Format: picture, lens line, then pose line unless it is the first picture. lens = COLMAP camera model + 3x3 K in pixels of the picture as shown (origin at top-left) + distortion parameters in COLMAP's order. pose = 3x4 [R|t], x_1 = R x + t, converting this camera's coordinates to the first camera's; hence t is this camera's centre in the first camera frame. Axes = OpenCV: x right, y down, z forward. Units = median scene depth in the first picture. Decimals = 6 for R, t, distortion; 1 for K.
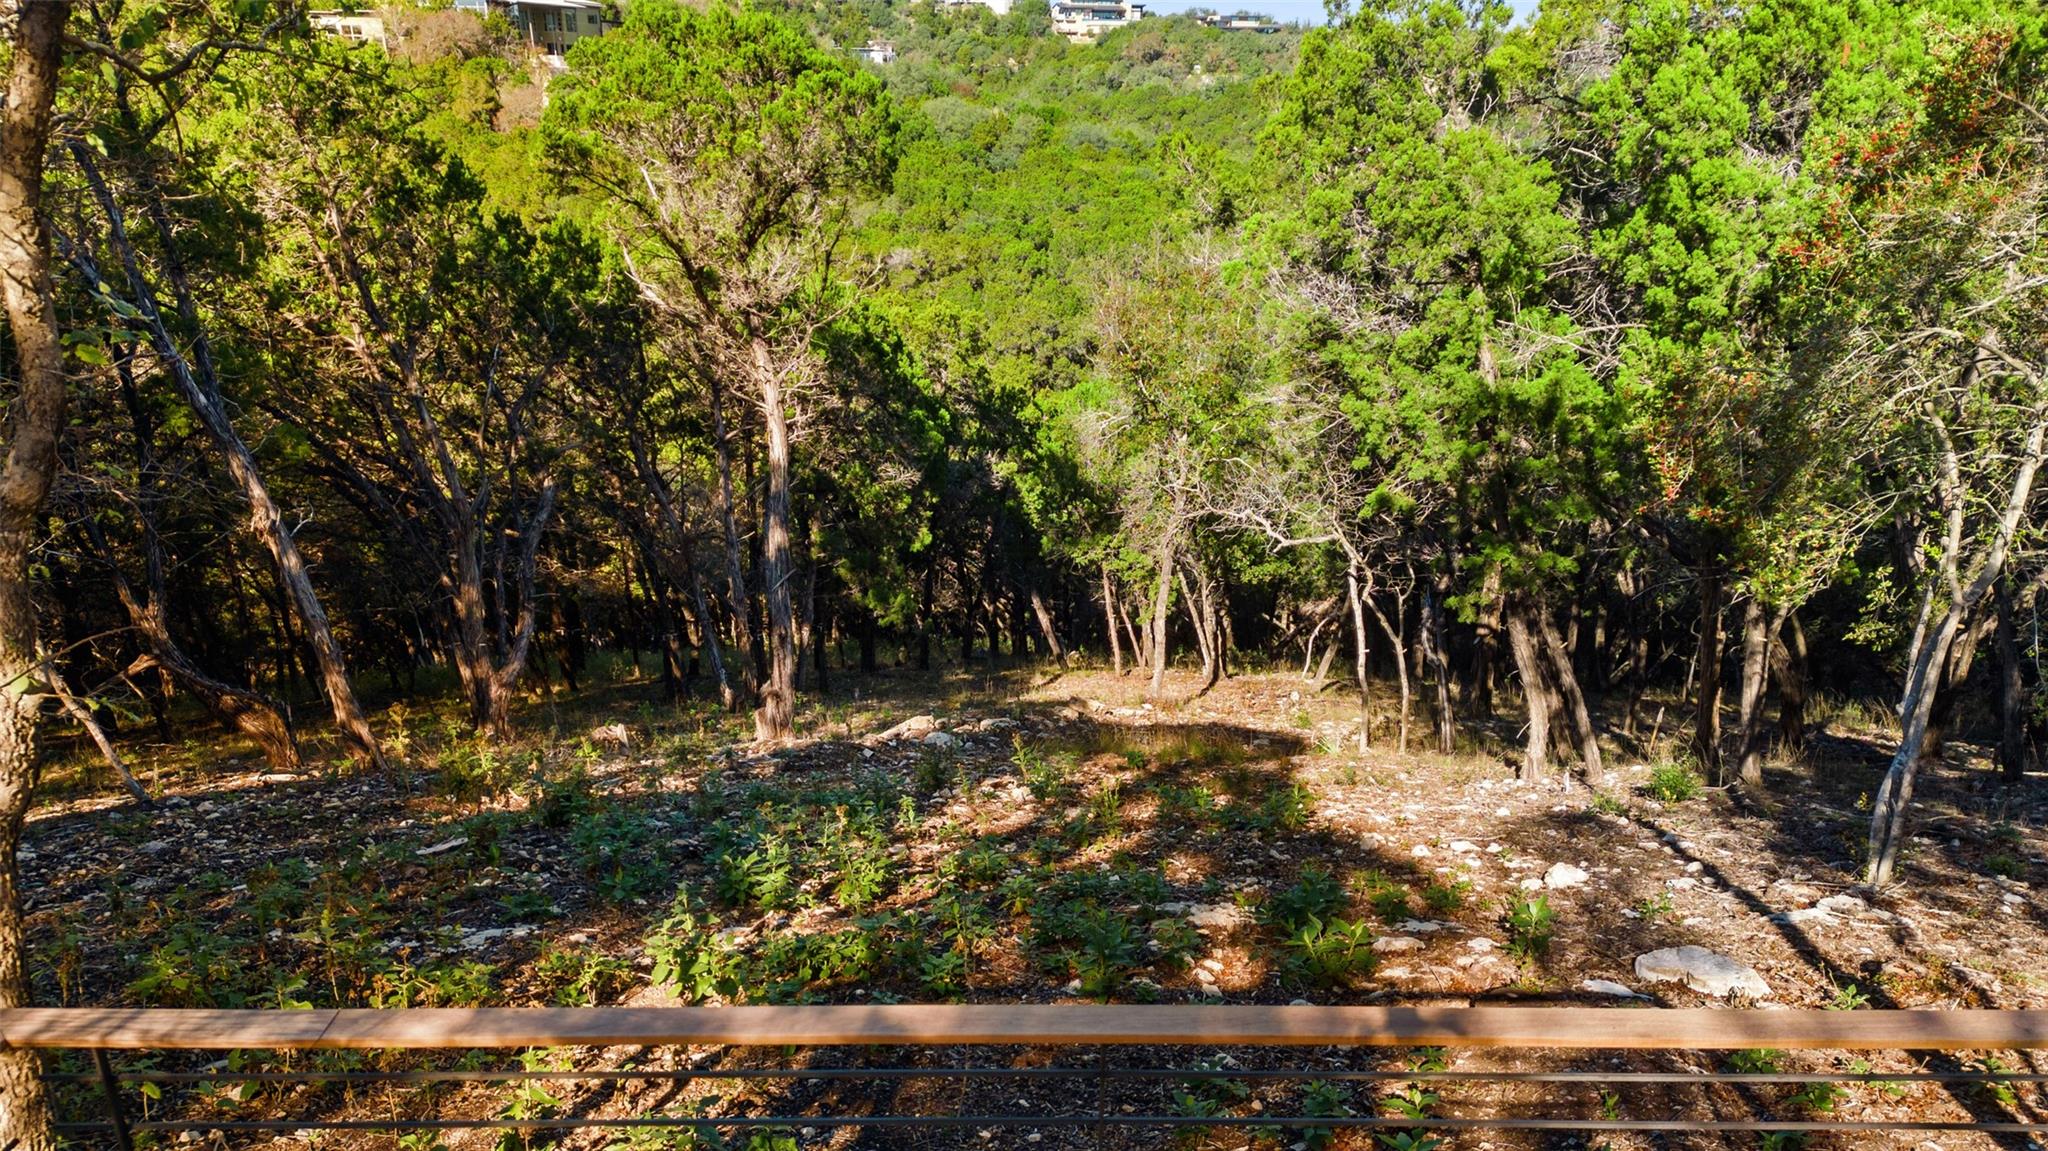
lens RADIAL K [[1410.2, 0, 1017.7], [0, 1410.2, 774.4], [0, 0, 1]] dist [0.080840, -0.076704]
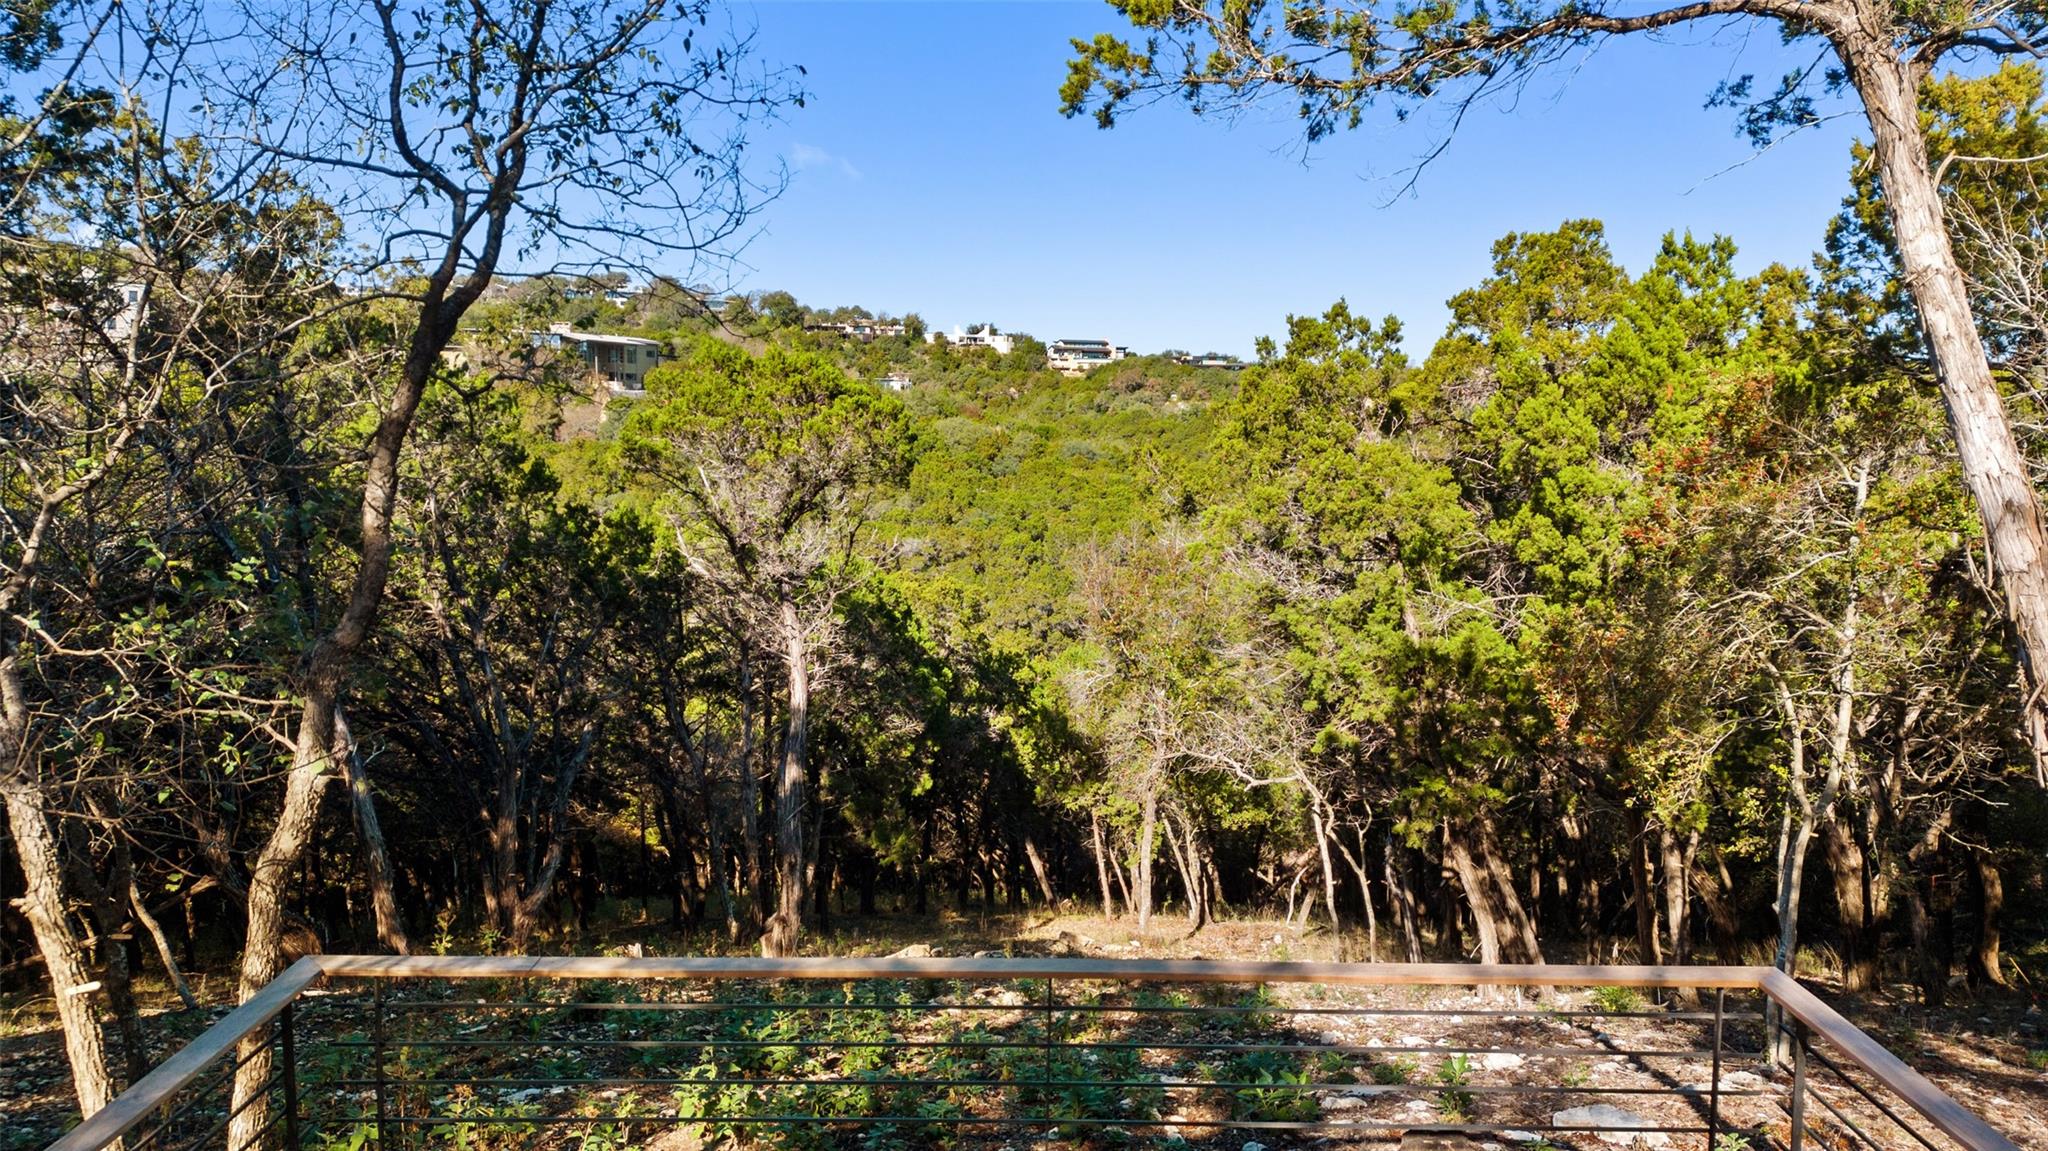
lens RADIAL K [[1410.2, 0, 1015.9], [0, 1410.2, 628.2], [0, 0, 1]] dist [0.080840, -0.076704]
pose [[0.999958, 0.009077, -0.000934, 0.003936], [-0.008957, 0.956877, -0.290354, 0.047246], [-0.001742, 0.290351, 0.956919, -0.095609]]
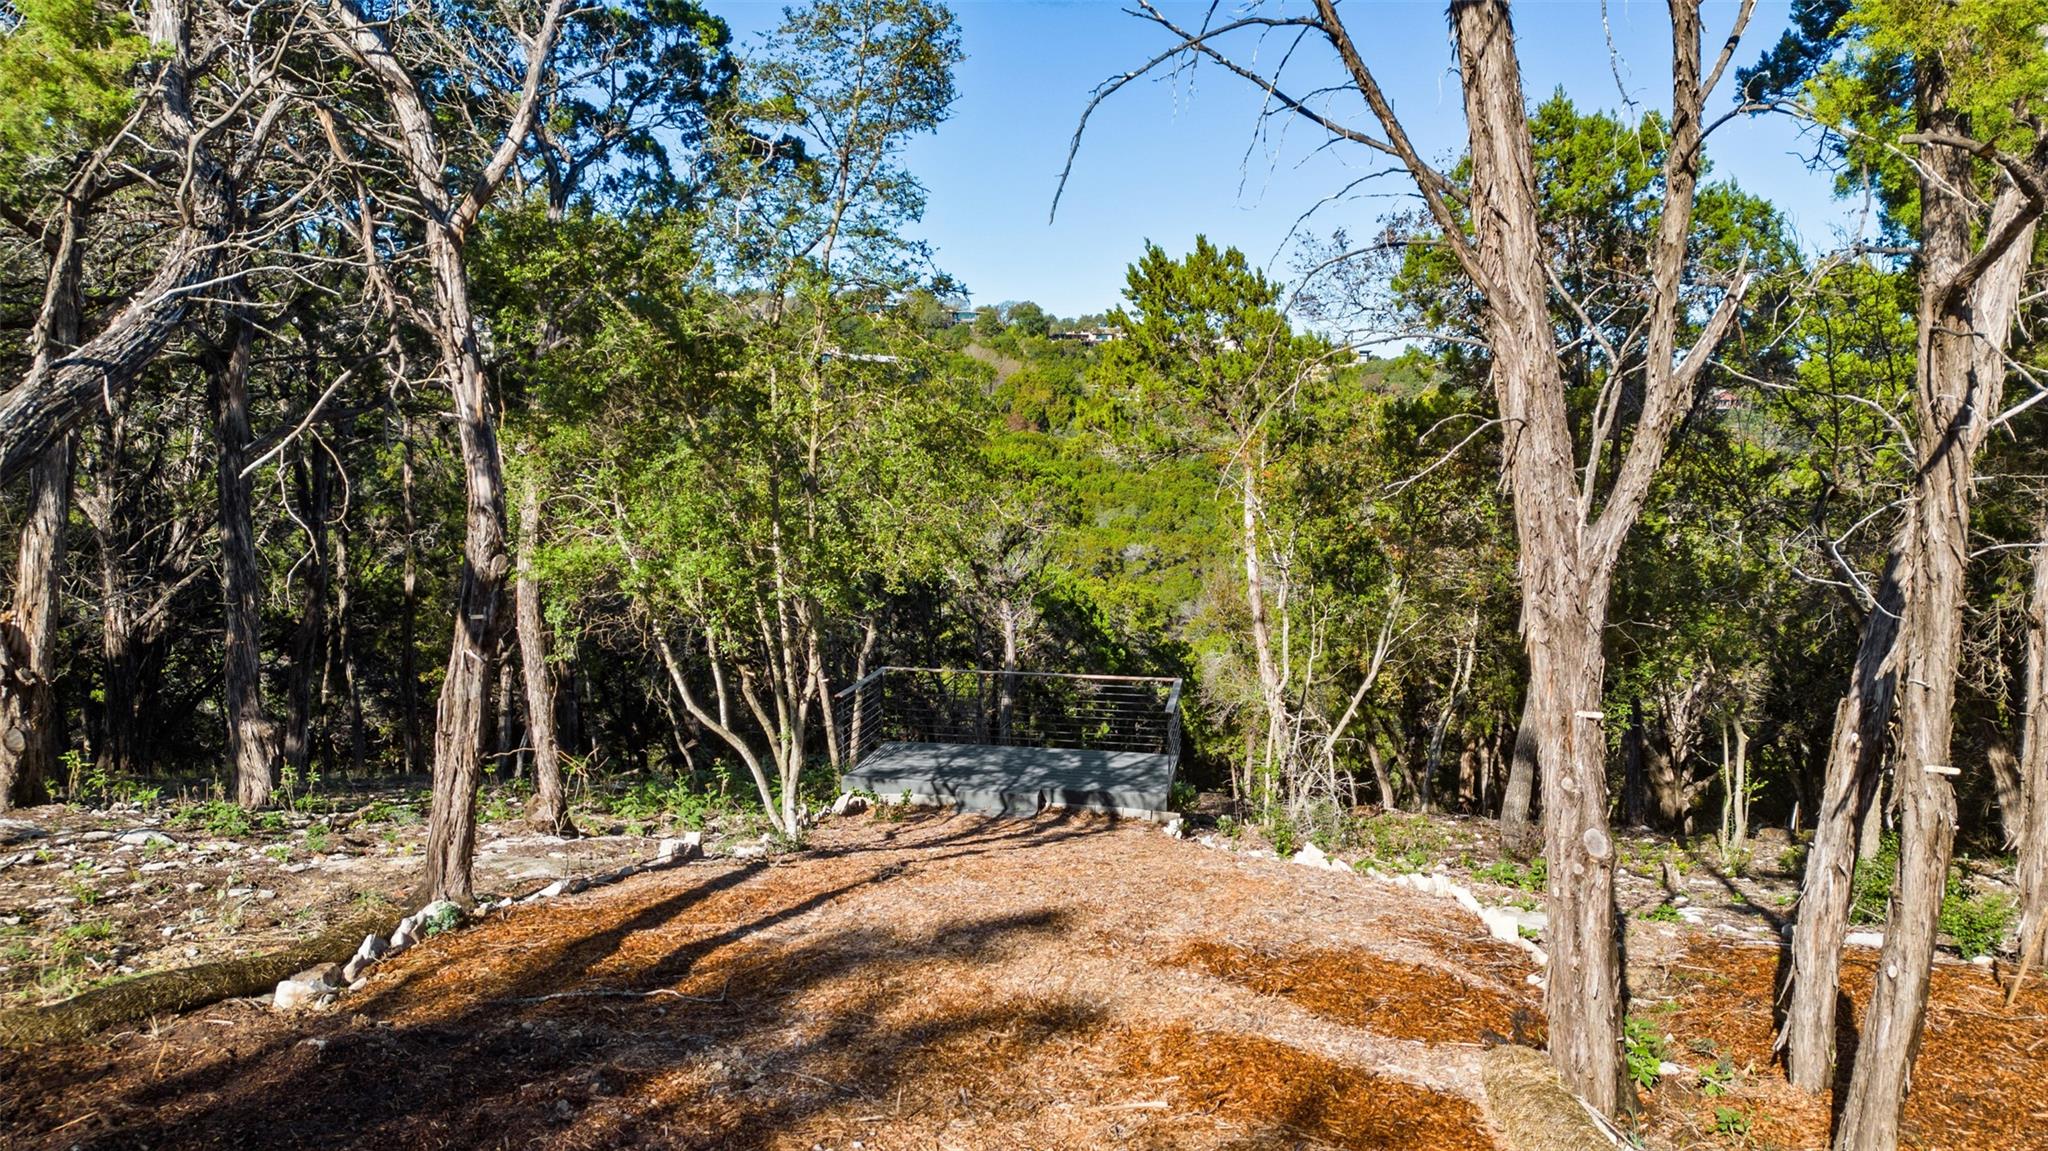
lens RADIAL K [[1410.2, 0, 1018.1], [0, 1410.2, 576.1], [0, 0, 1]] dist [0.080840, -0.076704]
pose [[0.985452, 0.018951, -0.168892, 0.156947], [-0.072862, 0.944914, -0.319107, 0.273671], [0.153541, 0.326770, 0.932548, -0.788407]]
